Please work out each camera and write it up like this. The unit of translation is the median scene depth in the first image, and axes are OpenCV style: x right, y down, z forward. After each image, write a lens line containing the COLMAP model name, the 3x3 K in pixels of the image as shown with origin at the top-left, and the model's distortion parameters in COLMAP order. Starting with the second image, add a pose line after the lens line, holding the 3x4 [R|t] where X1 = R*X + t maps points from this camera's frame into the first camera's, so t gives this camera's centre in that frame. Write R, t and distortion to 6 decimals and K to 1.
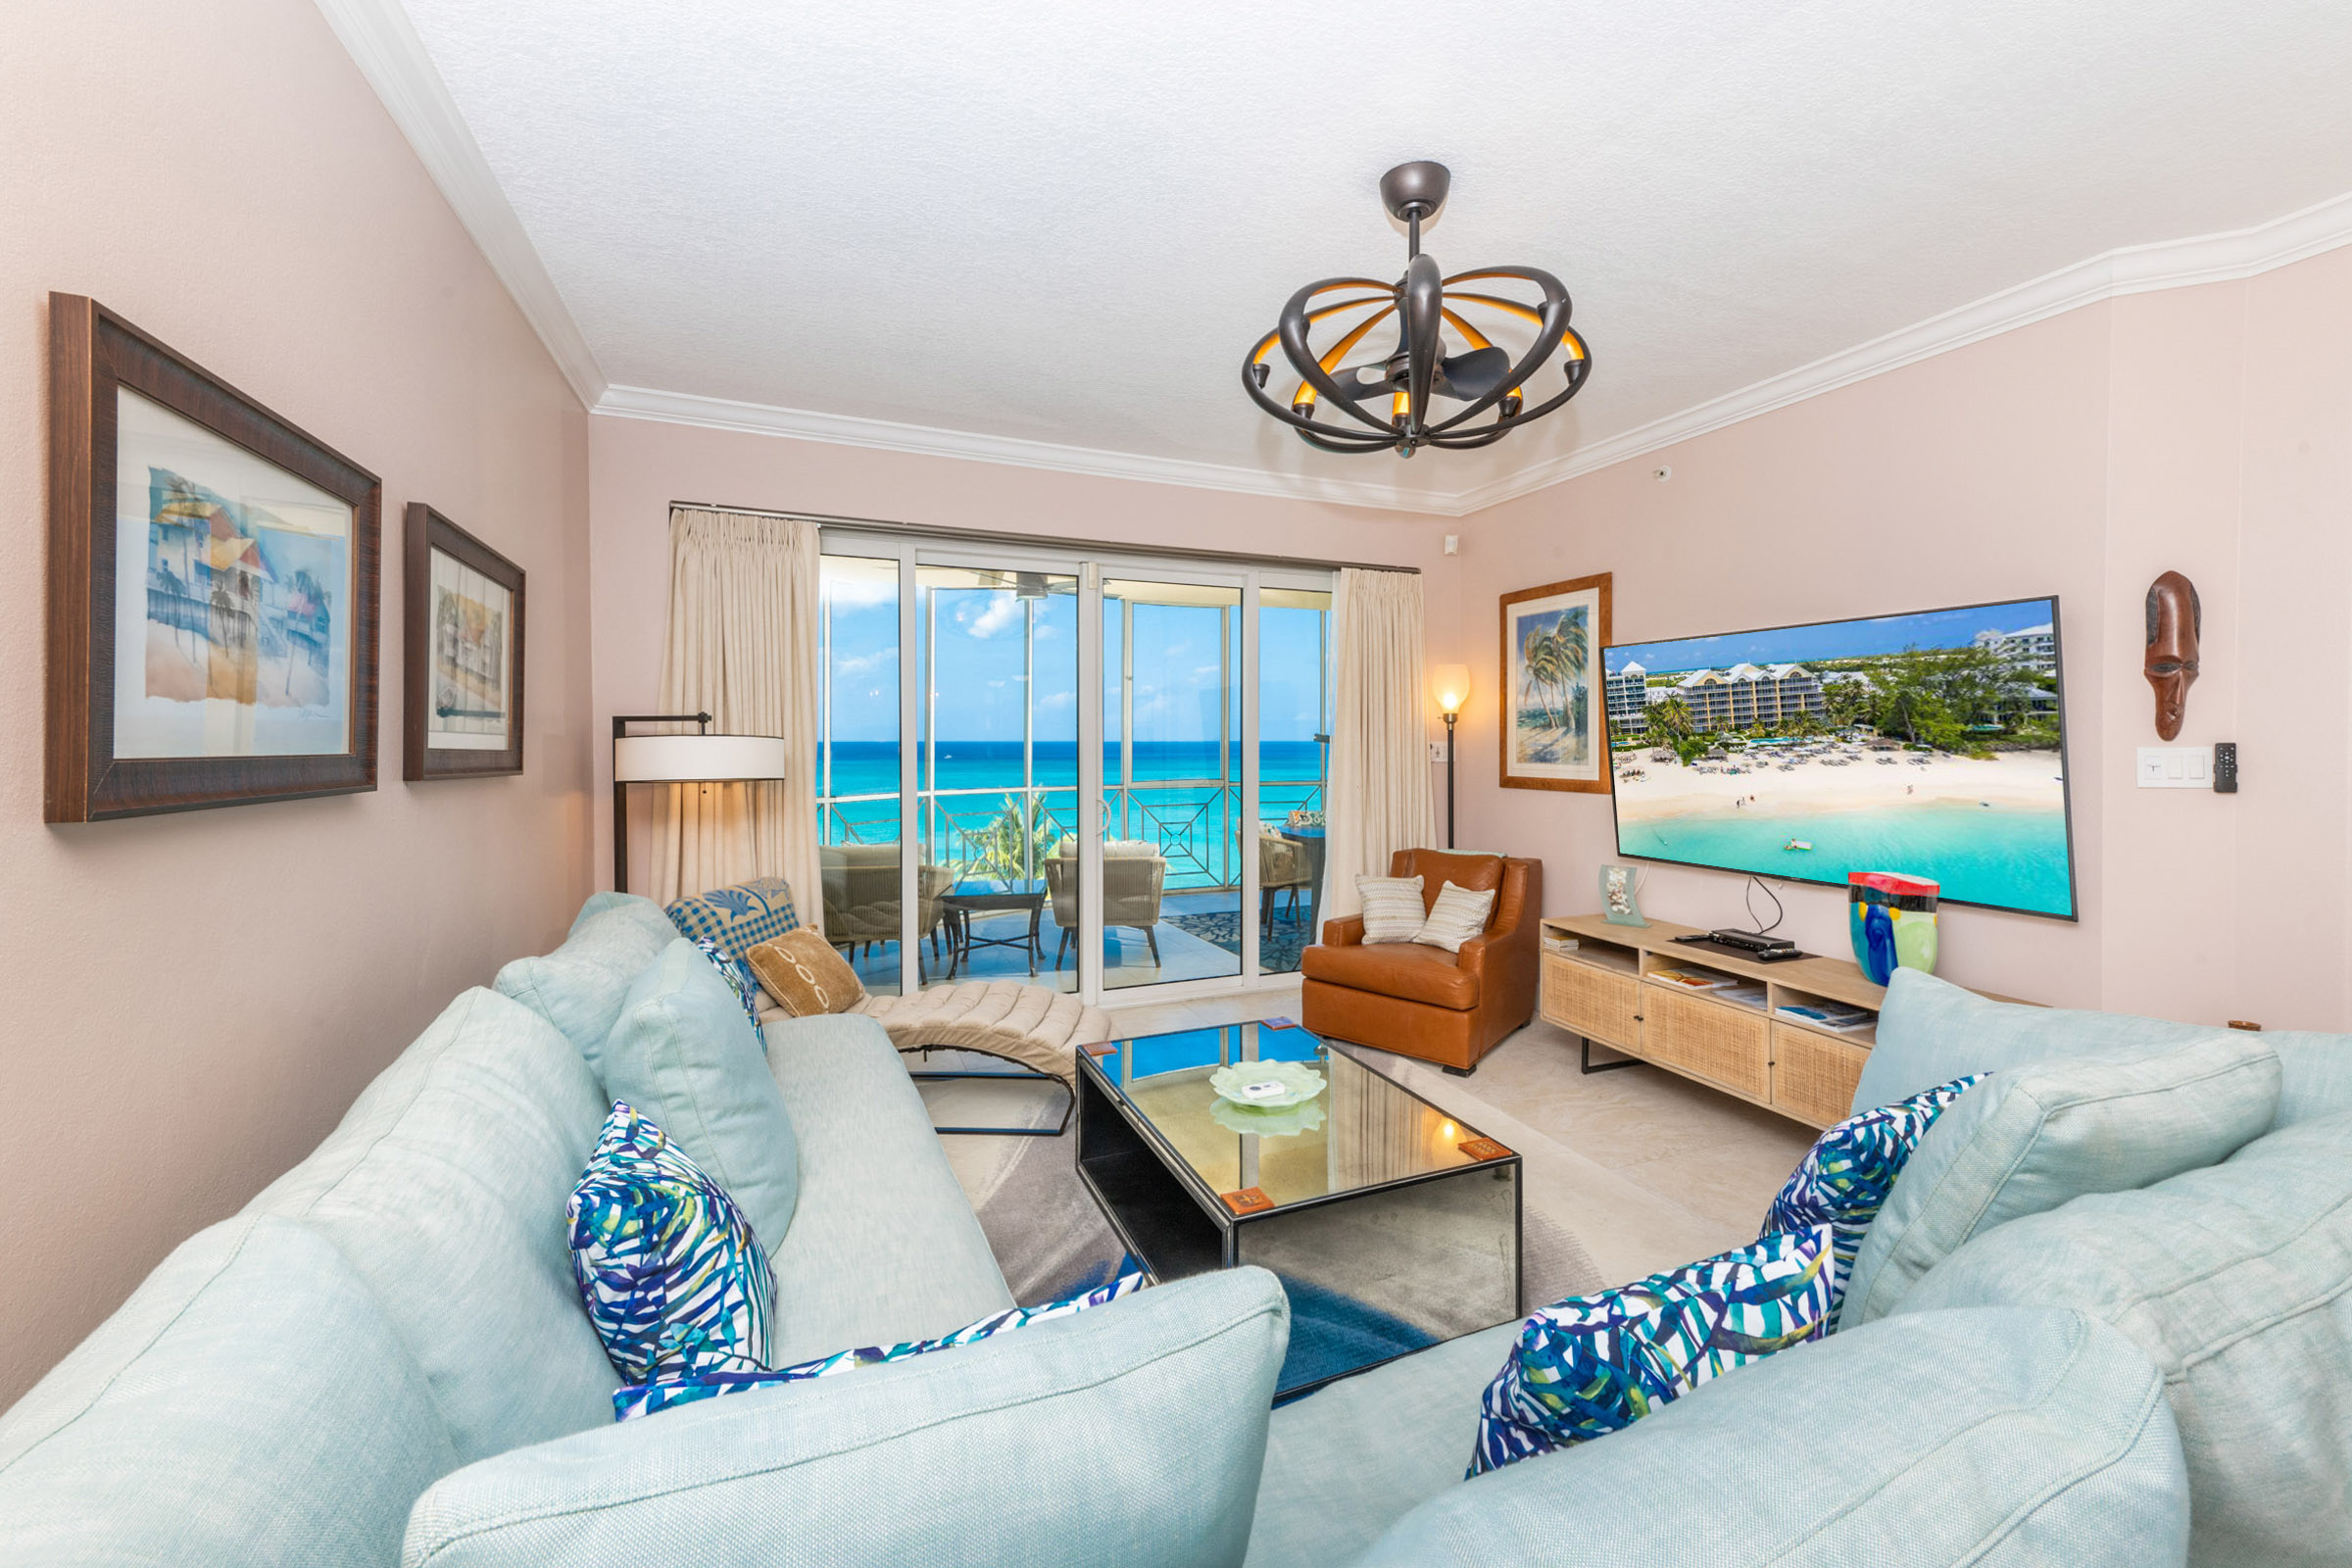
lens RADIAL K [[969.6, 0, 1216.7], [0, 969.6, 735.7], [0, 0, 1]] dist [0.028990, 0.000072]
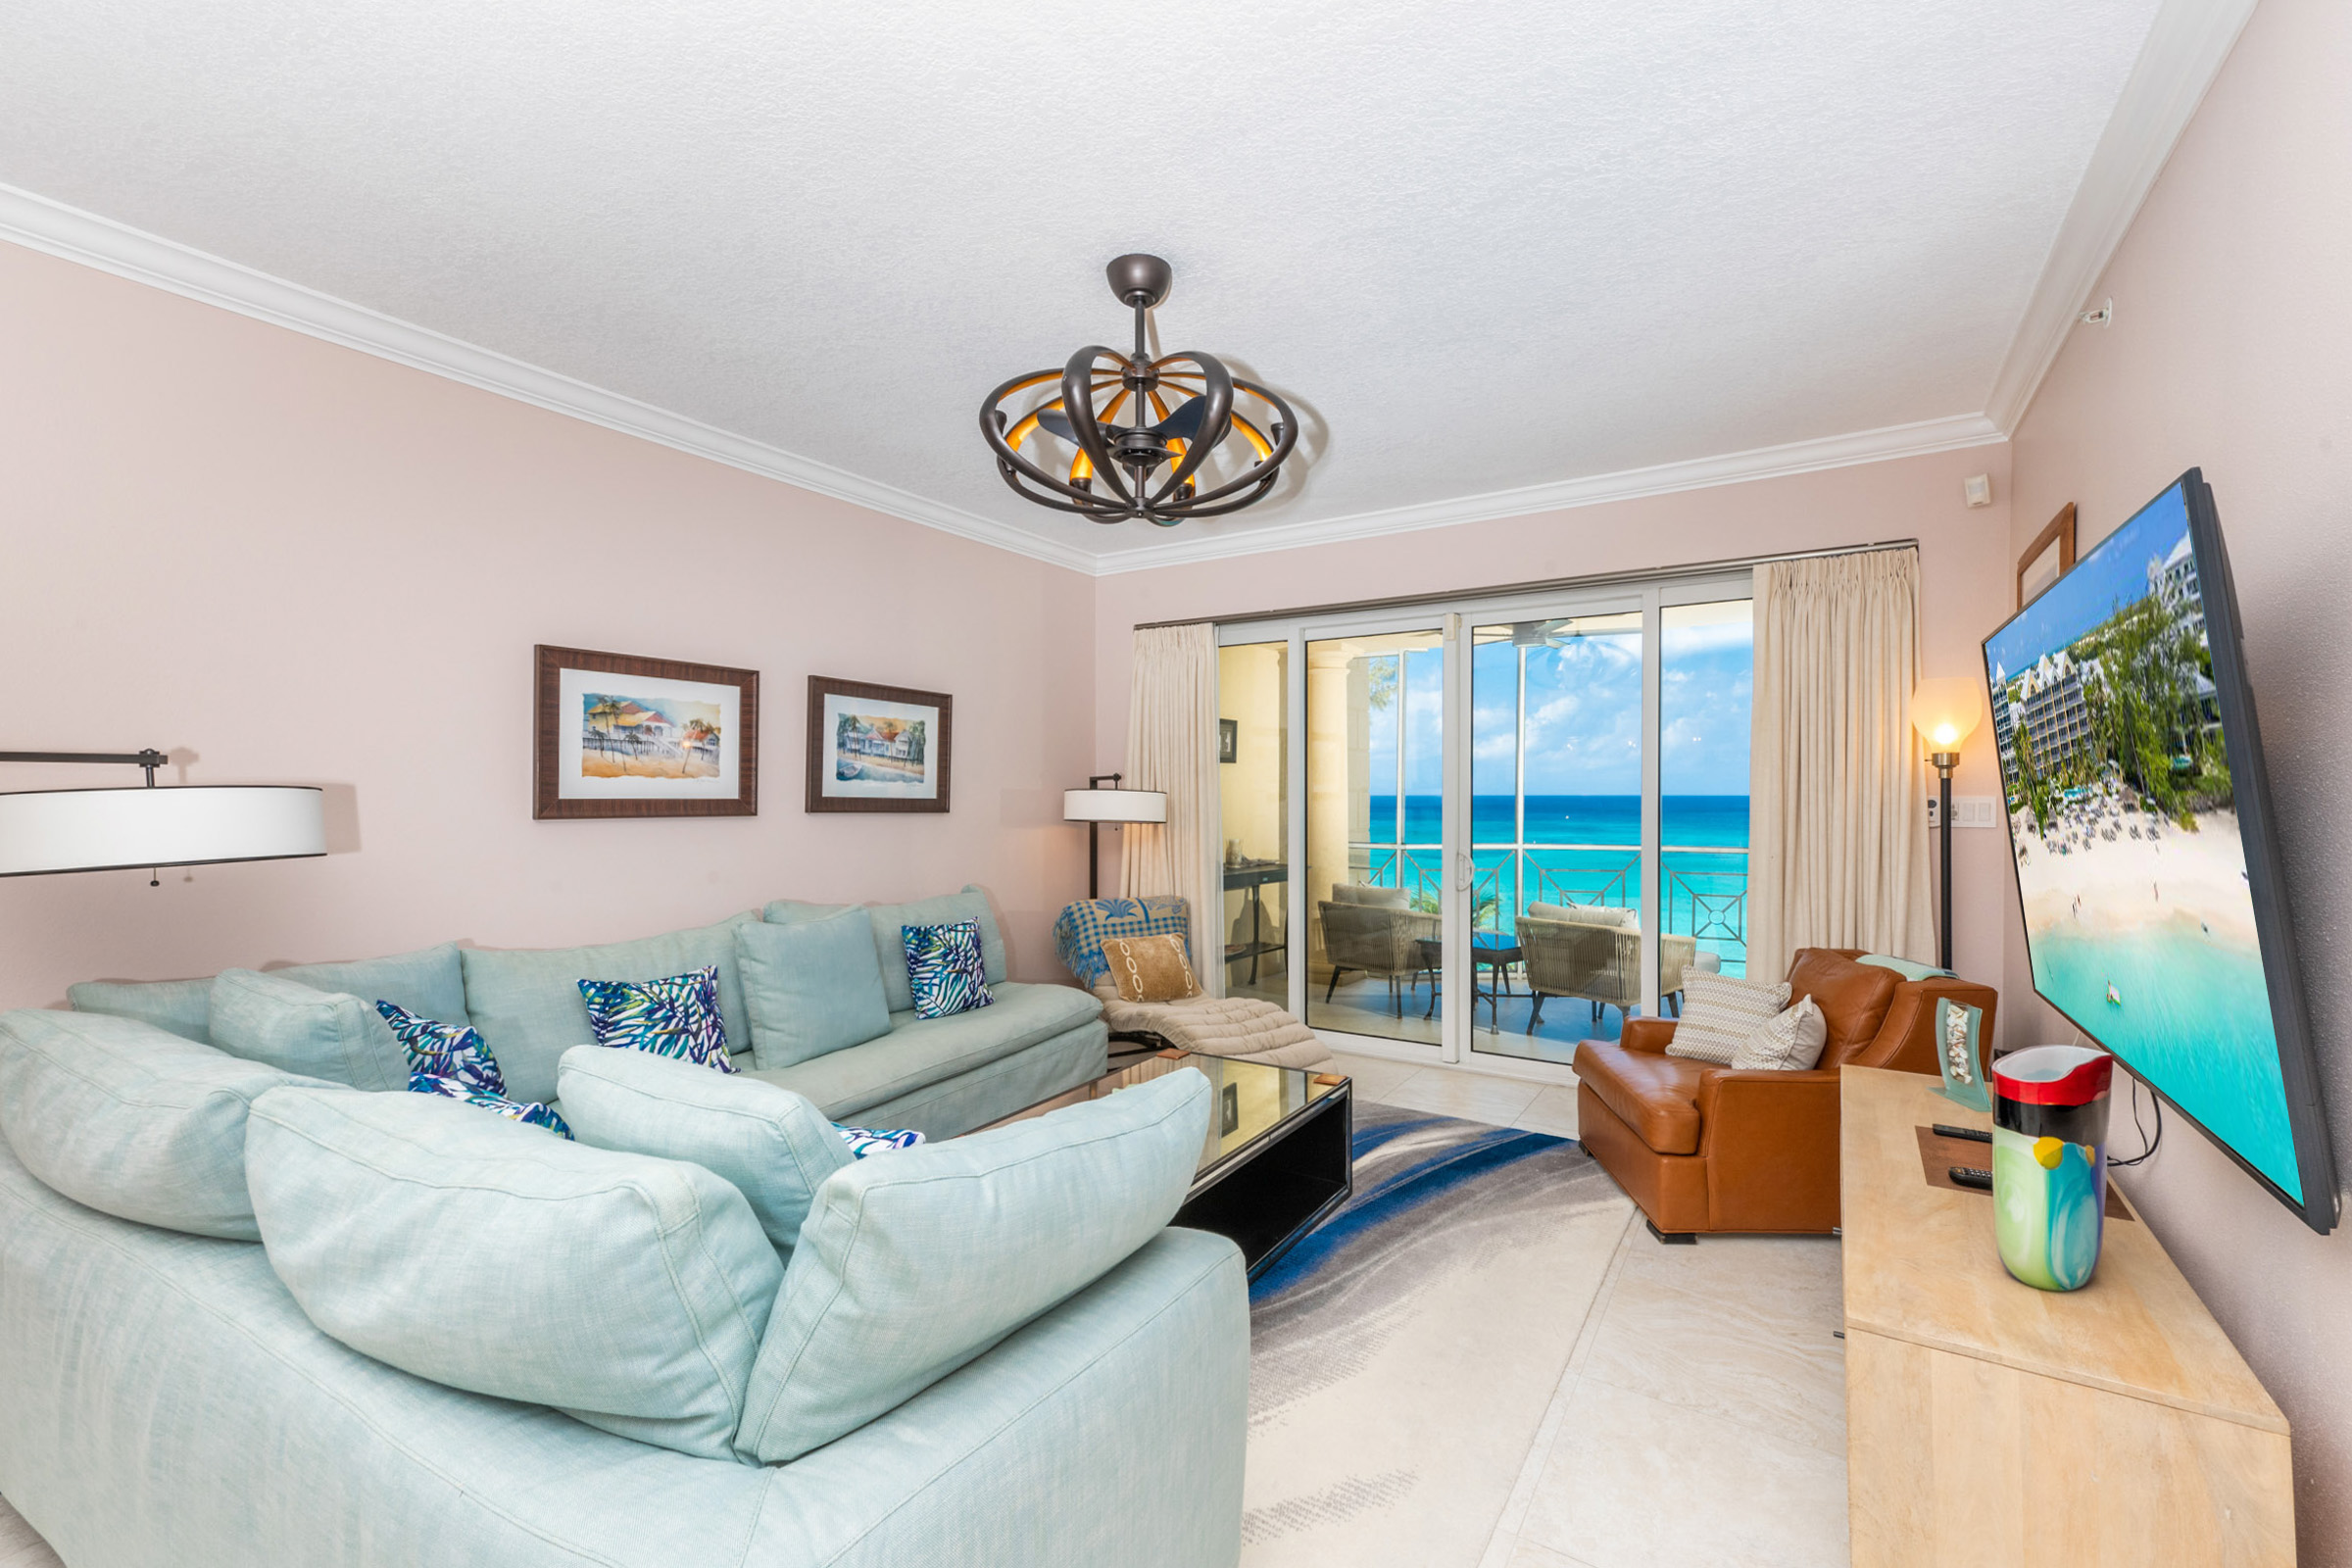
lens RADIAL K [[966.9, 0, 1176.0], [0, 966.9, 784.0], [0, 0, 1]] dist [0.038532, -0.000215]
pose [[0.578339, -0.010639, -0.815727, 0.747170], [0.001680, 0.999928, -0.011850, 0.005882], [0.815795, 0.005483, 0.578316, 0.280350]]
